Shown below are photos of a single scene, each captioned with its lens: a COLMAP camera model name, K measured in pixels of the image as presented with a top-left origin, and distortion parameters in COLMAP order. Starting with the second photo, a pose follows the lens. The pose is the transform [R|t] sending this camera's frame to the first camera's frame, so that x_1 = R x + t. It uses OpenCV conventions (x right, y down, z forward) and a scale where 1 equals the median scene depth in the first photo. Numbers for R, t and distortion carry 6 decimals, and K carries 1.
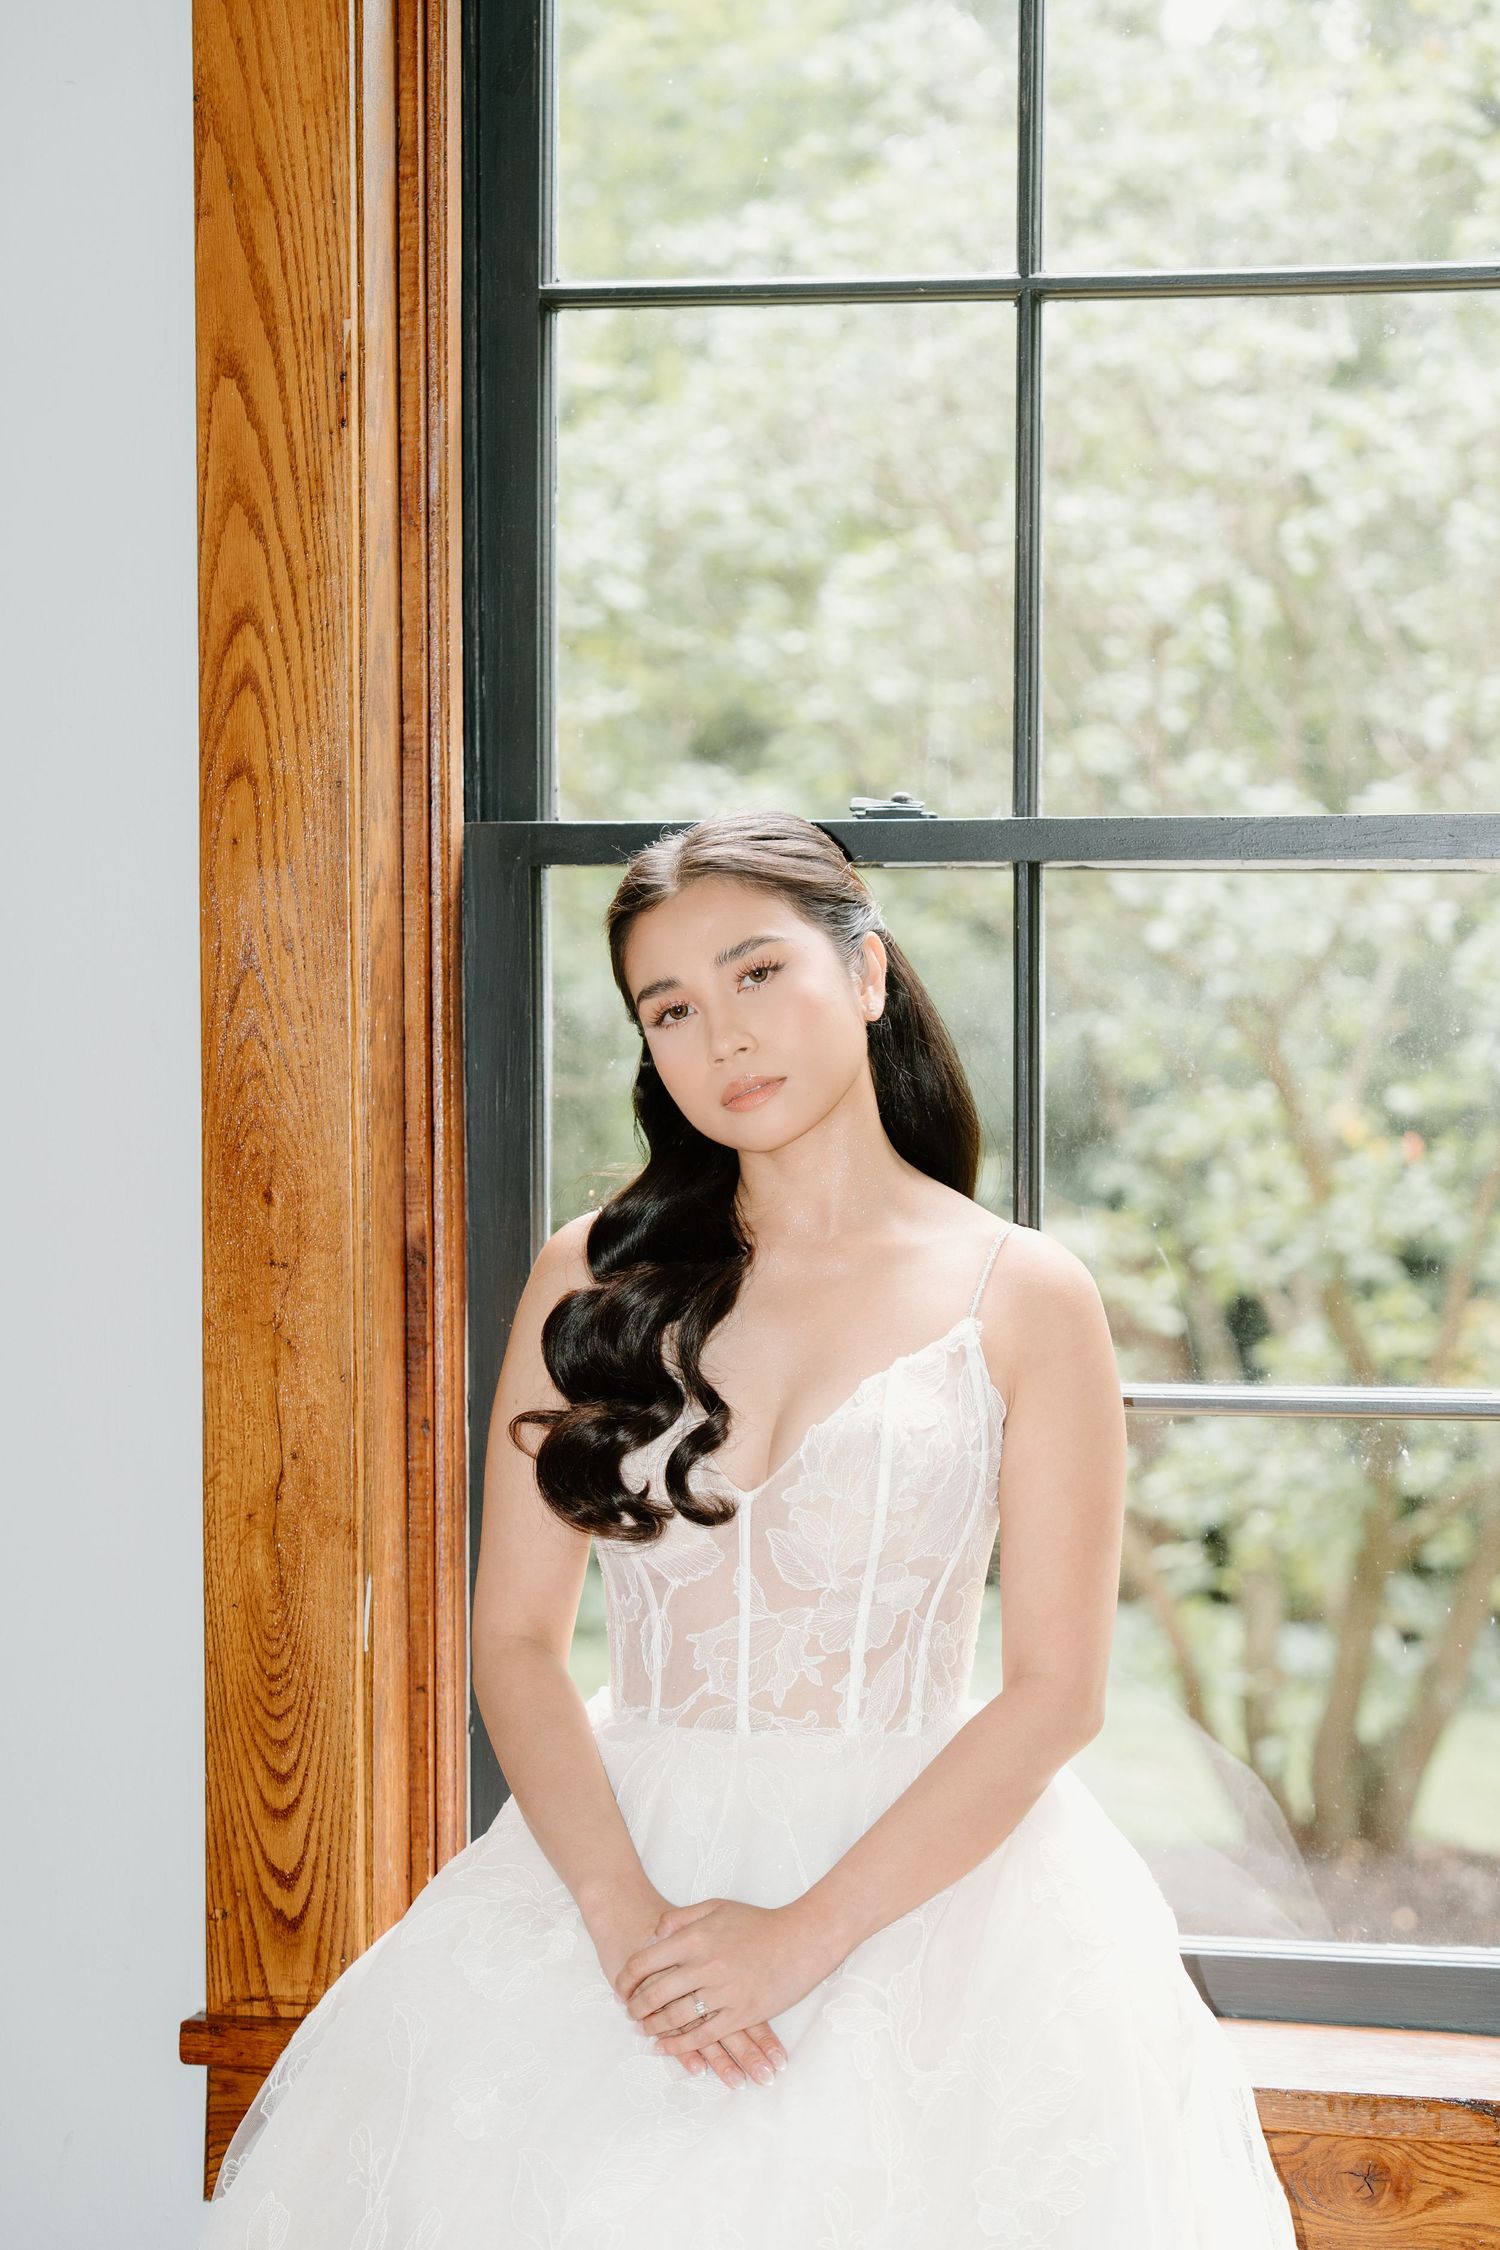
lens RADIAL K [[4722.8, 0, 755.3], [0, 4722.8, 1116.5], [0, 0, 1]] dist [0.030540, 0.000000]
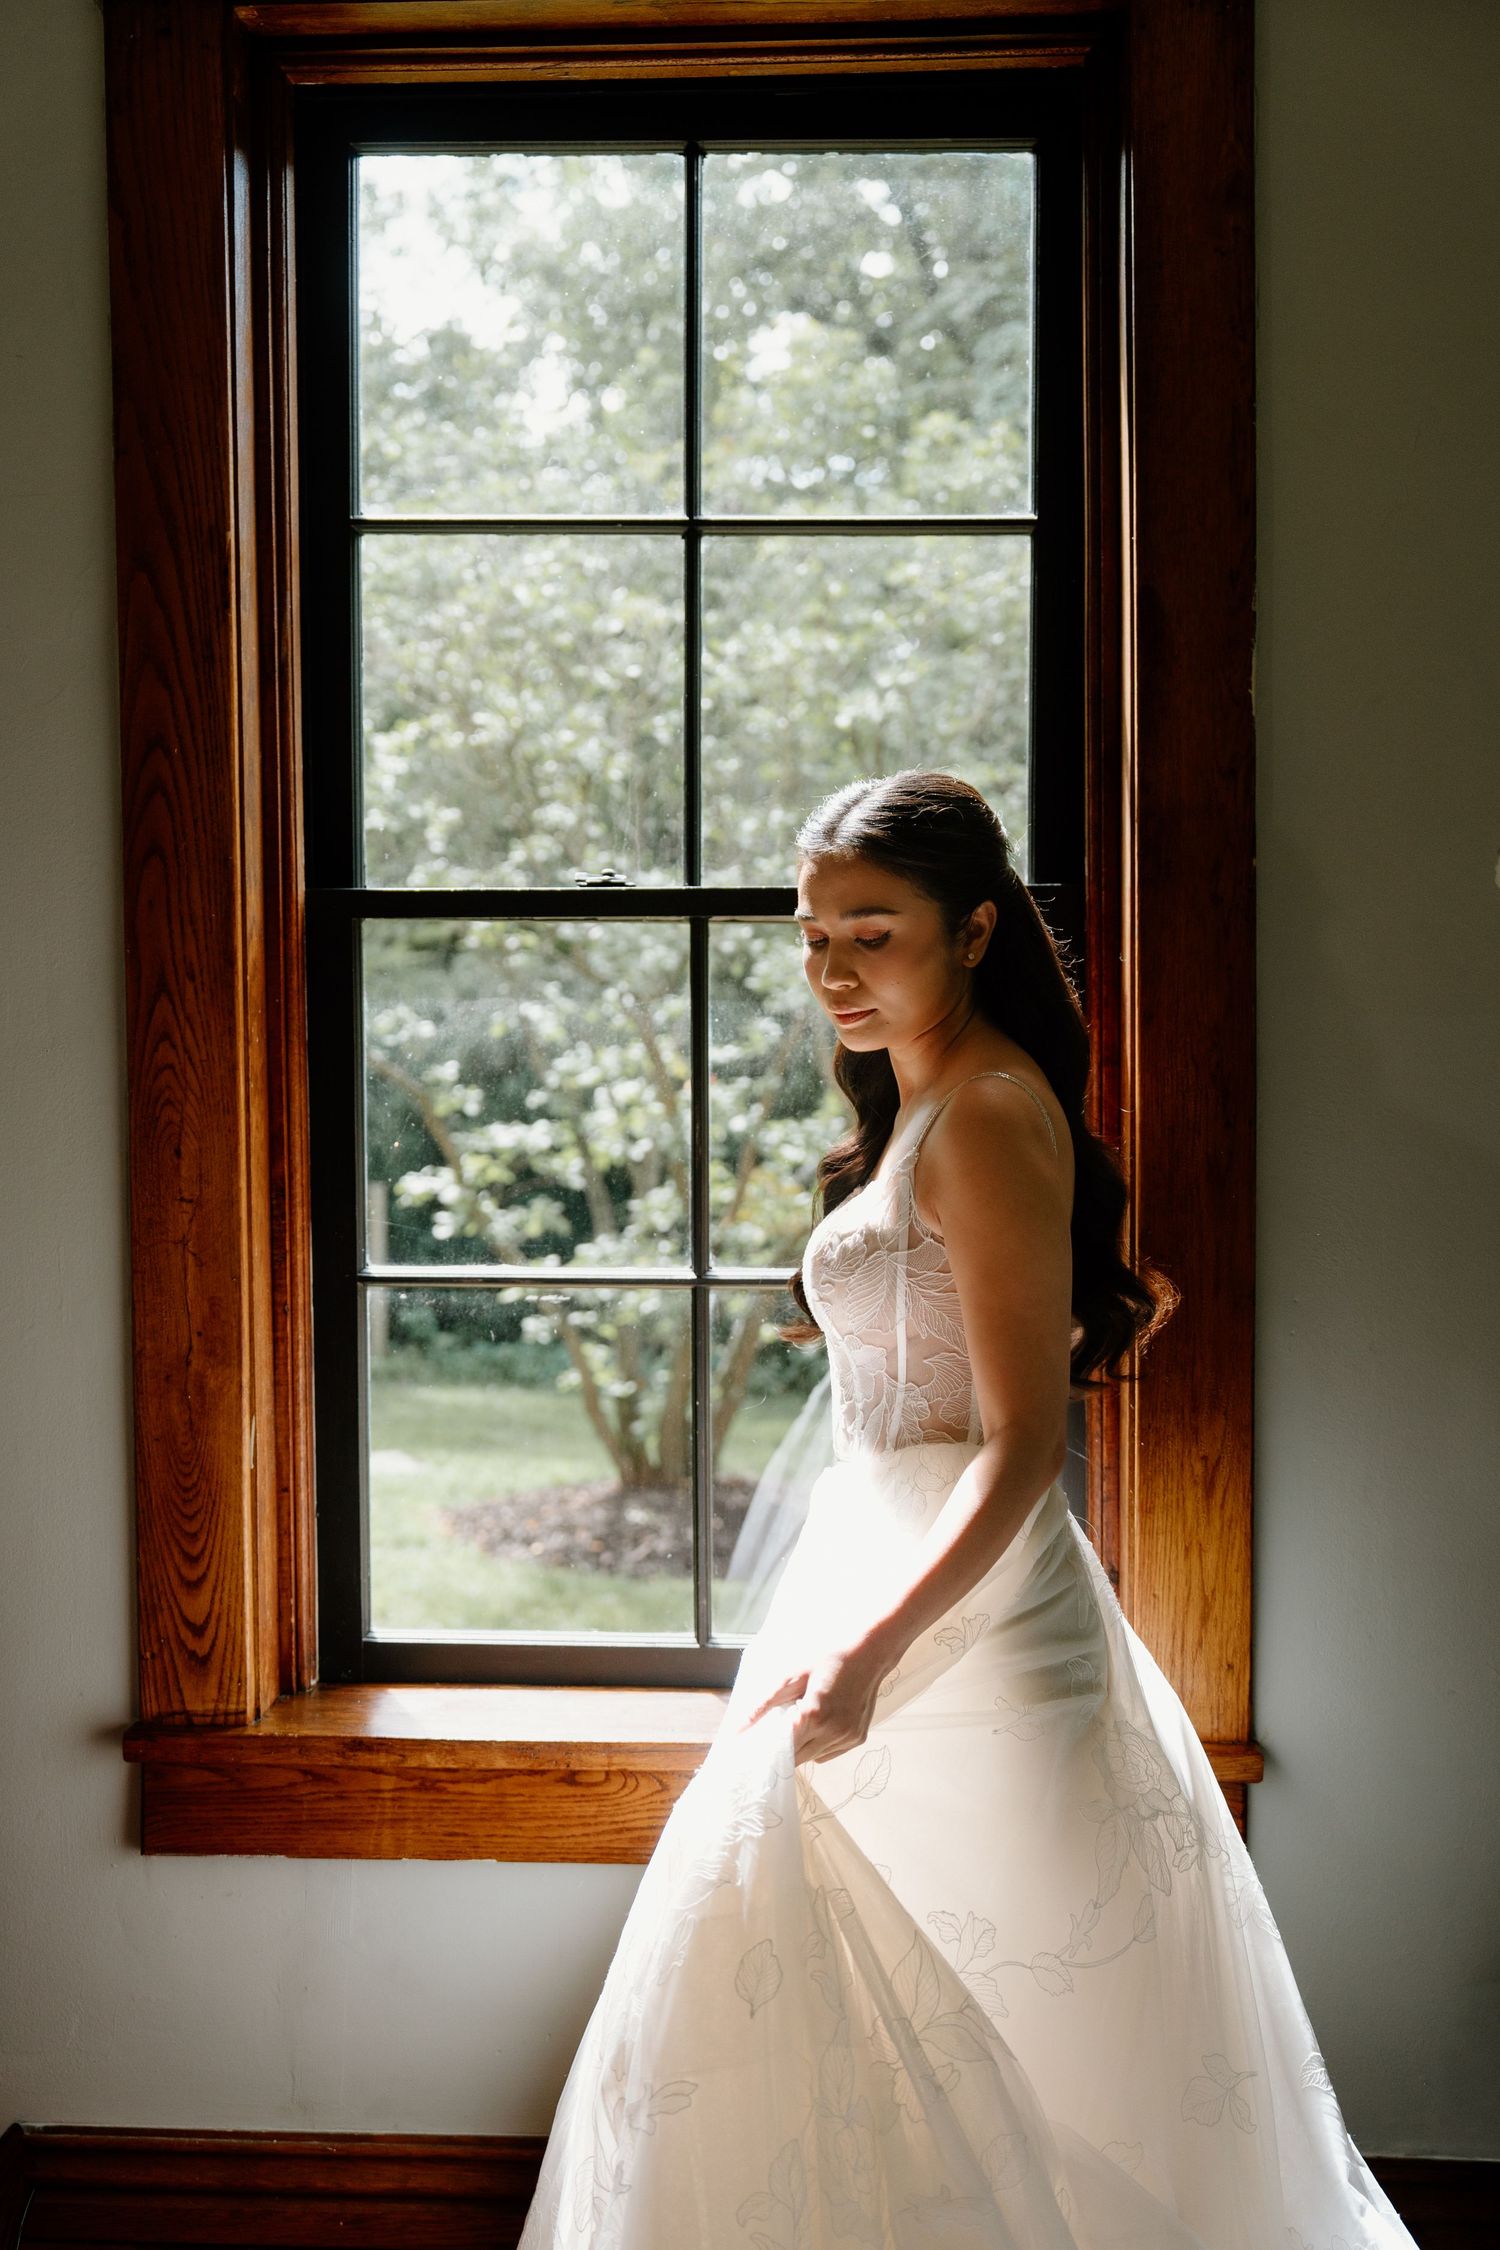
lens RADIAL K [[2597.4, 0, 746.7], [0, 2597.4, 1124.4], [0, 0, 1]] dist [0.009204, 0.000000]
pose [[0.983410, -0.013433, 0.180900, -0.076269], [0.008628, 0.999590, 0.027319, -0.011323], [-0.181192, -0.025305, 0.983122, 0.202249]]
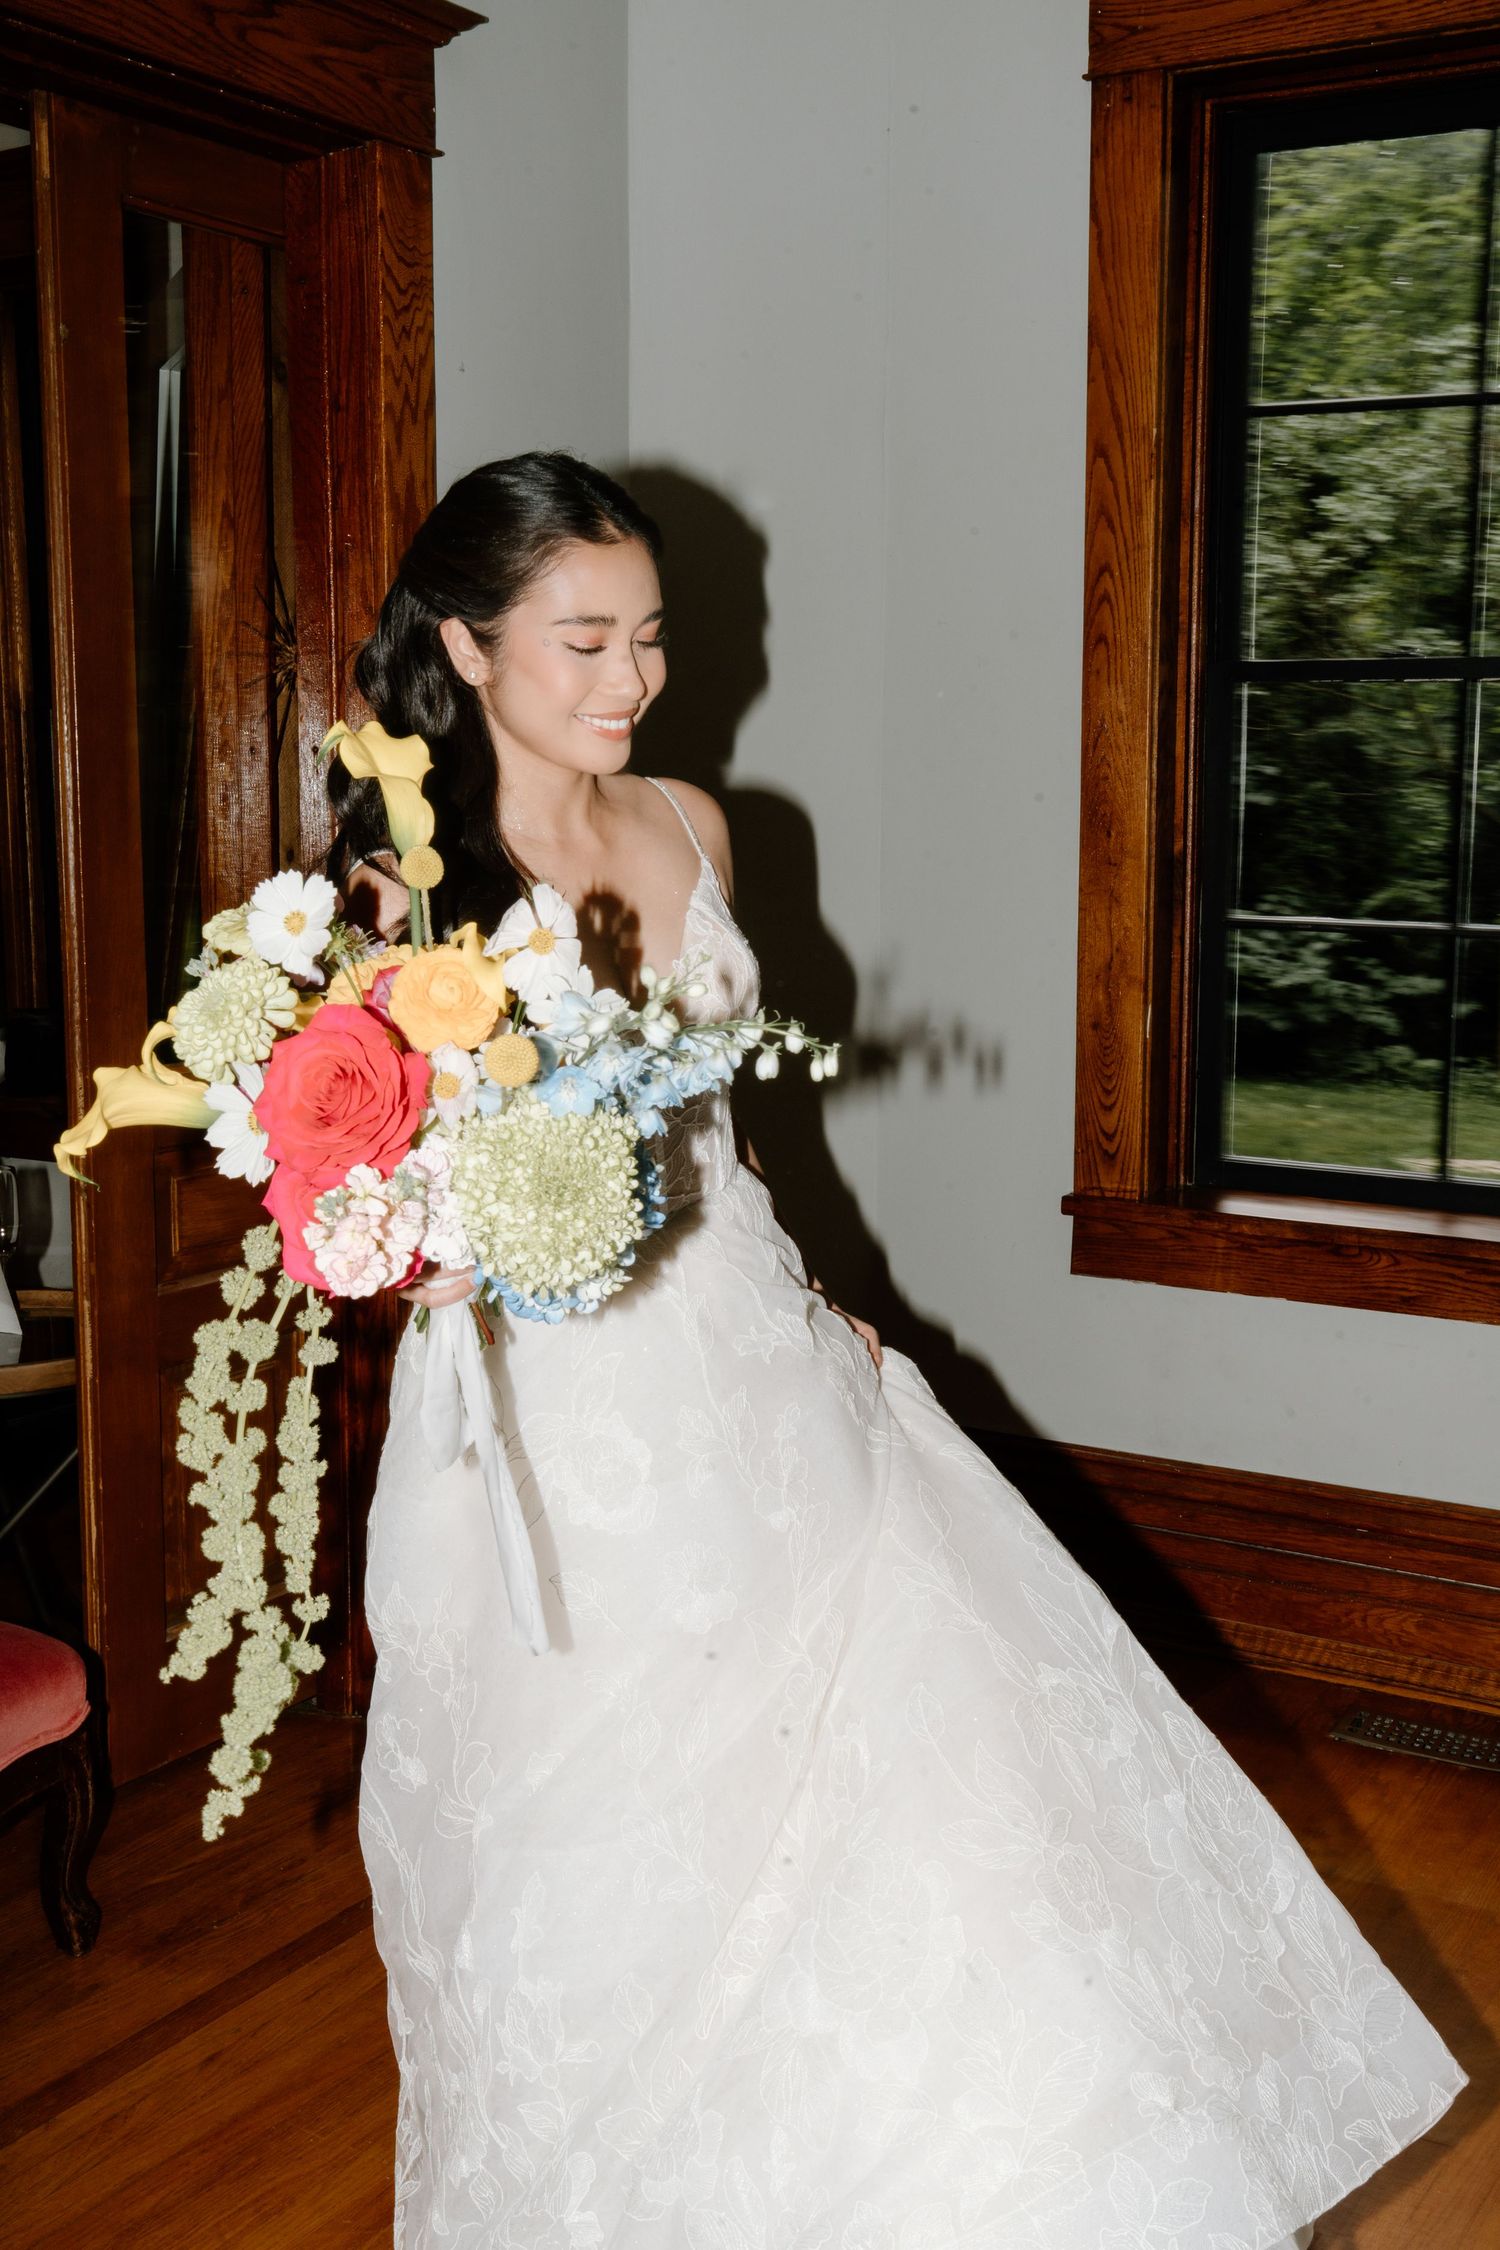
lens RADIAL K [[2392.7, 0, 788.1], [0, 2392.7, 1105.1], [0, 0, 1]] dist [0.008052, 0.000000]
pose [[0.959393, 0.044074, -0.278607, 0.072075], [-0.008926, 0.991966, 0.126187, 0.002977], [0.281930, -0.118576, 0.952079, -0.134043]]
